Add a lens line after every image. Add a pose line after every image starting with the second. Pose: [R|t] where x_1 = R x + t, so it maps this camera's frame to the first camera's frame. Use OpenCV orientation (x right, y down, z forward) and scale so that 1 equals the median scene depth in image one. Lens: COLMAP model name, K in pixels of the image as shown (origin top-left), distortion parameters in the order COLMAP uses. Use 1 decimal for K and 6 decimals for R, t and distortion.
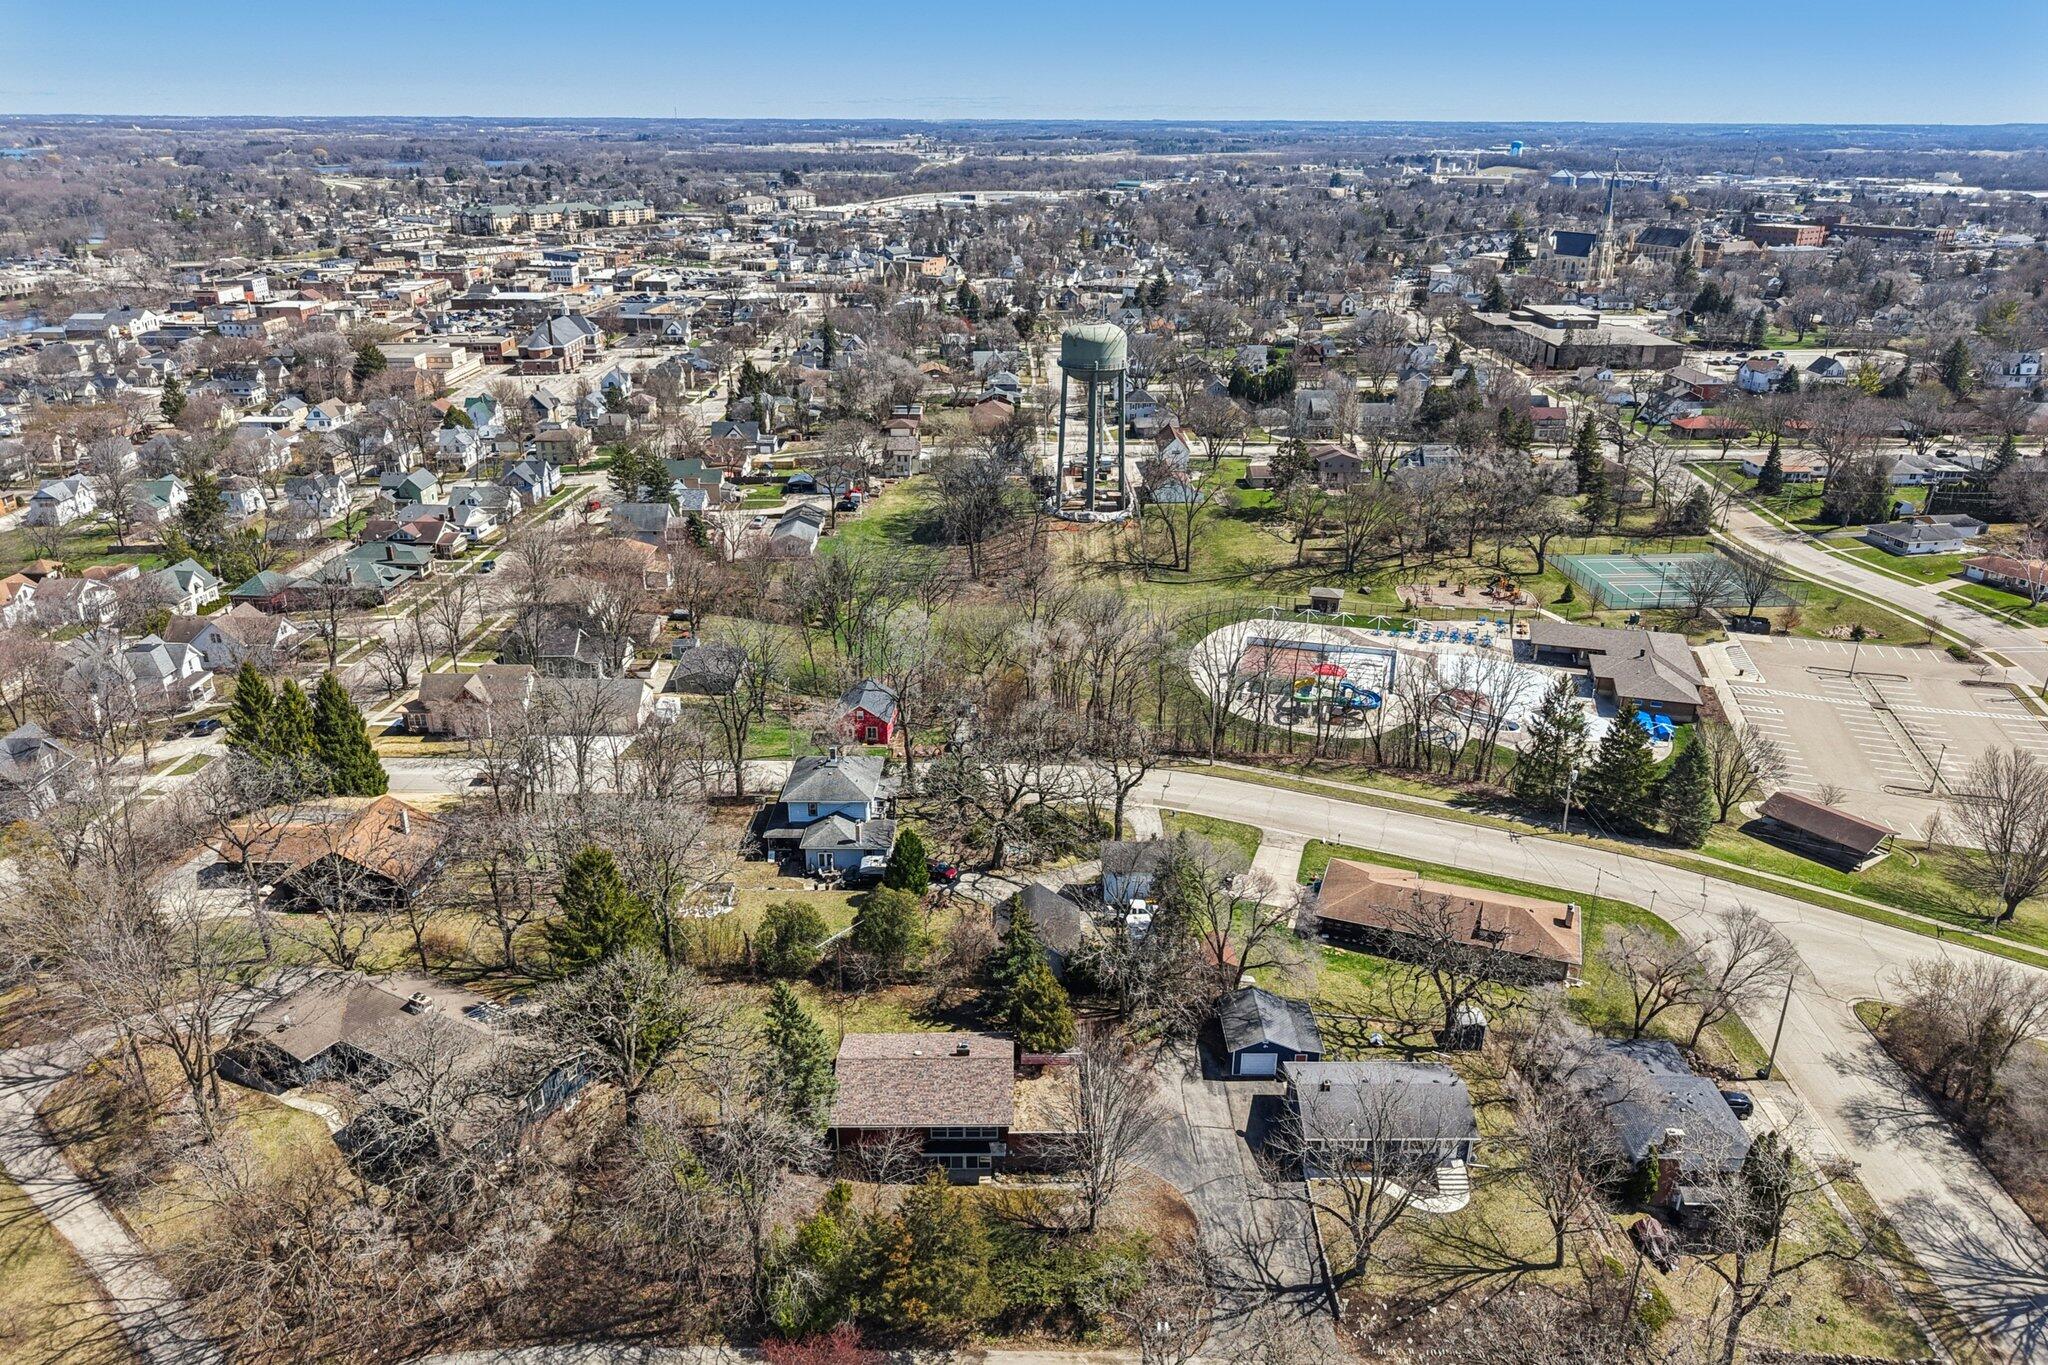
lens RADIAL K [[1398.8, 0, 1024.0], [0, 1398.8, 682.5], [0, 0, 1]] dist [0.027912, -0.031880]
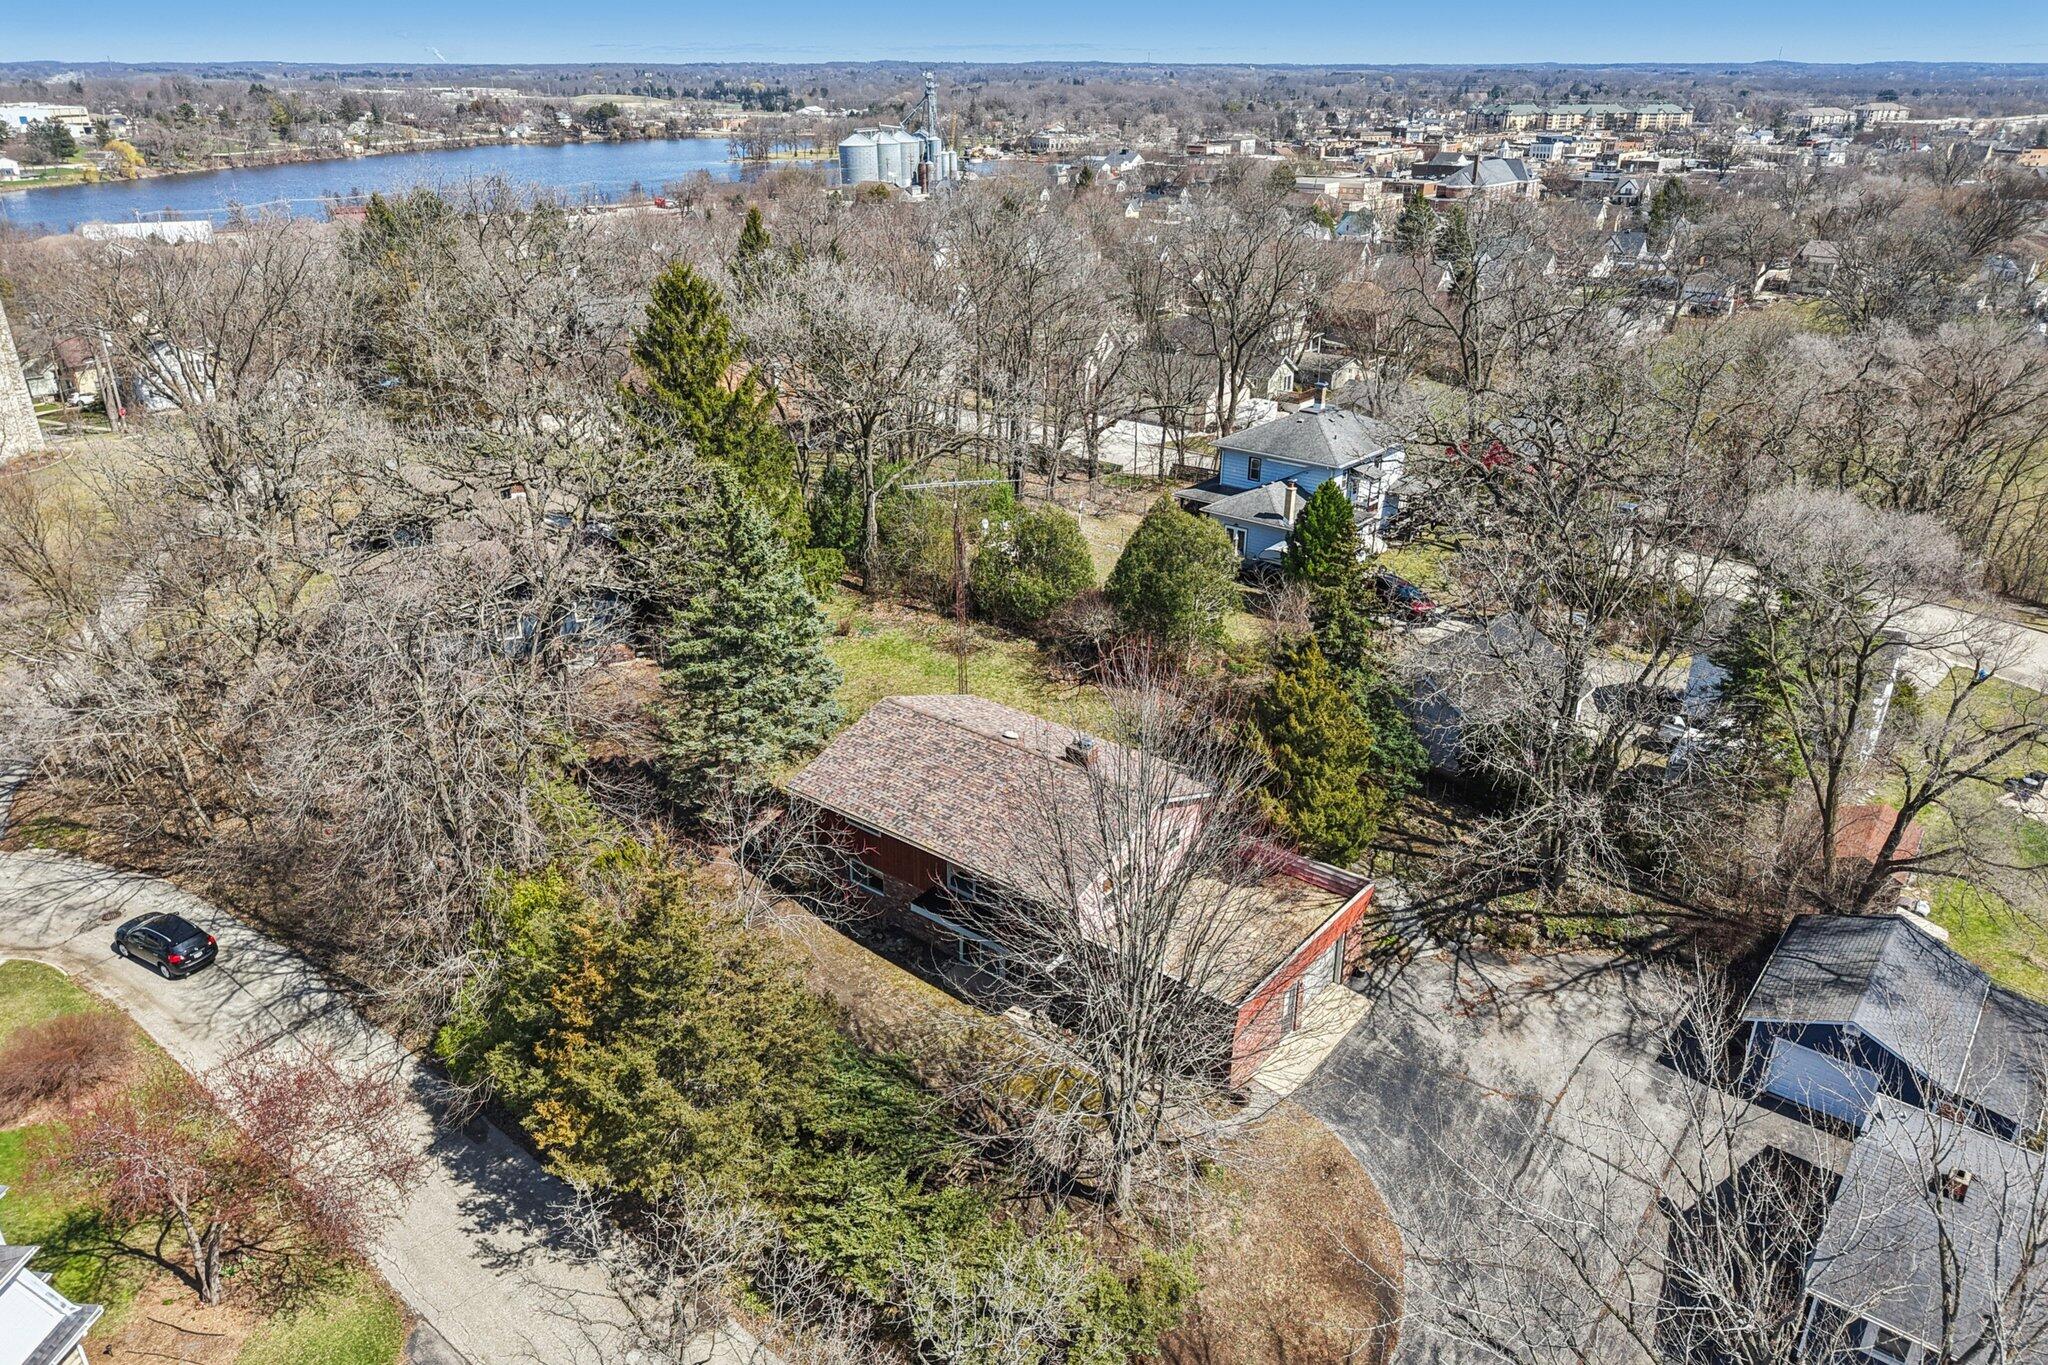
lens RADIAL K [[1398.8, 0, 1024.0], [0, 1398.8, 682.5], [0, 0, 1]] dist [0.027912, -0.031880]
pose [[0.770672, 0.256105, -0.583502, 0.196680], [-0.242793, 0.964625, 0.102709, 0.182393], [0.589166, 0.062515, 0.805590, 0.567110]]
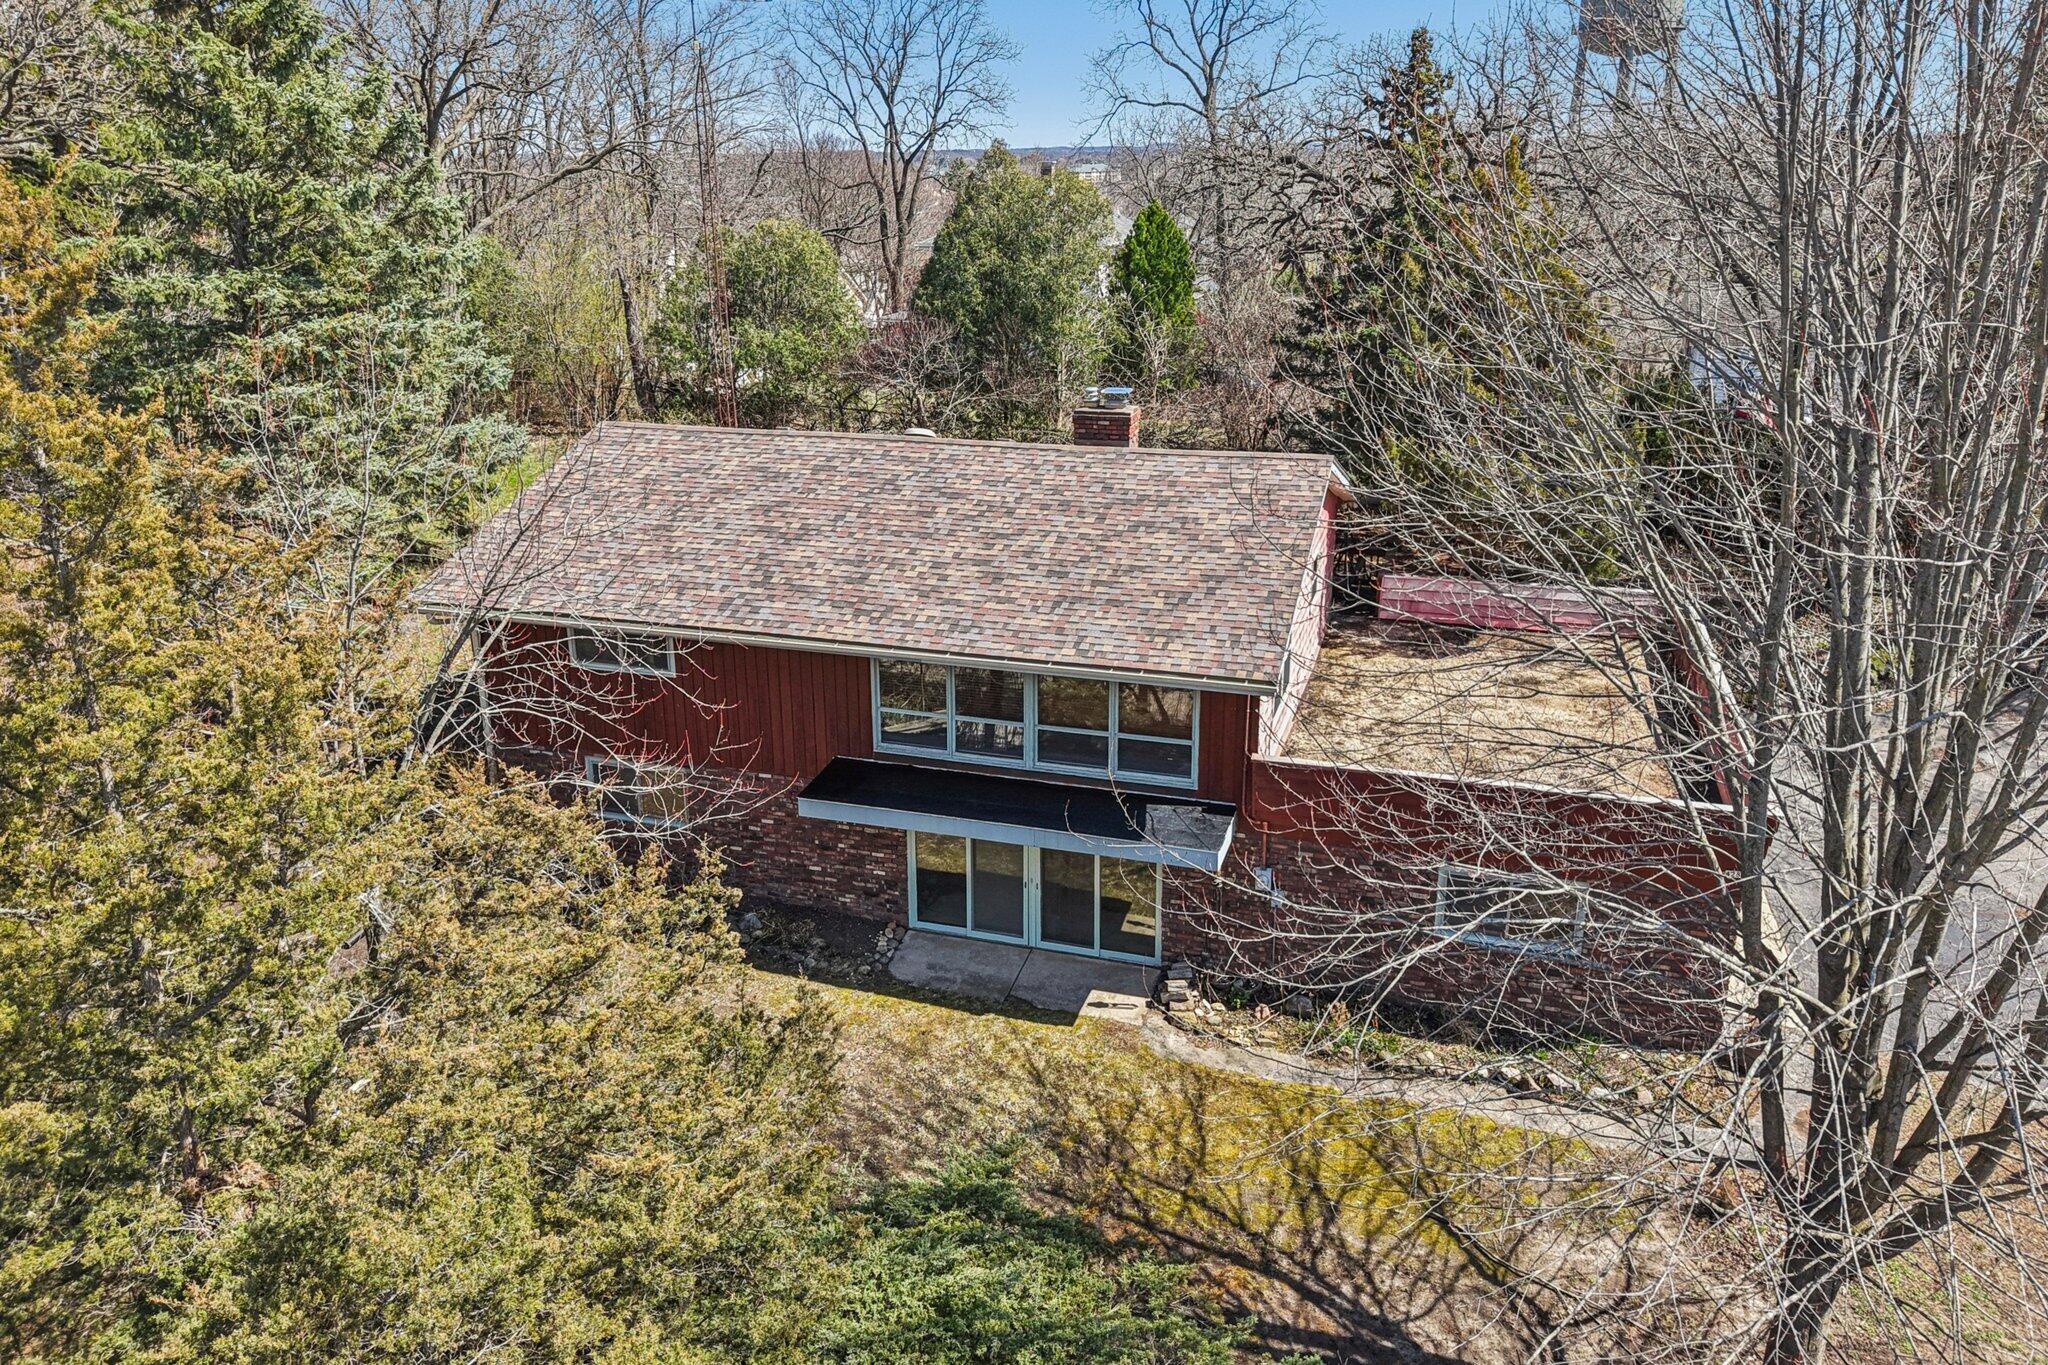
lens RADIAL K [[1398.8, 0, 1024.0], [0, 1398.8, 682.5], [0, 0, 1]] dist [0.027912, -0.031880]
pose [[0.954006, 0.091657, -0.285433, 0.009457], [-0.103395, 0.994293, -0.026295, 0.288564], [0.281394, 0.054598, 0.958038, 0.741352]]
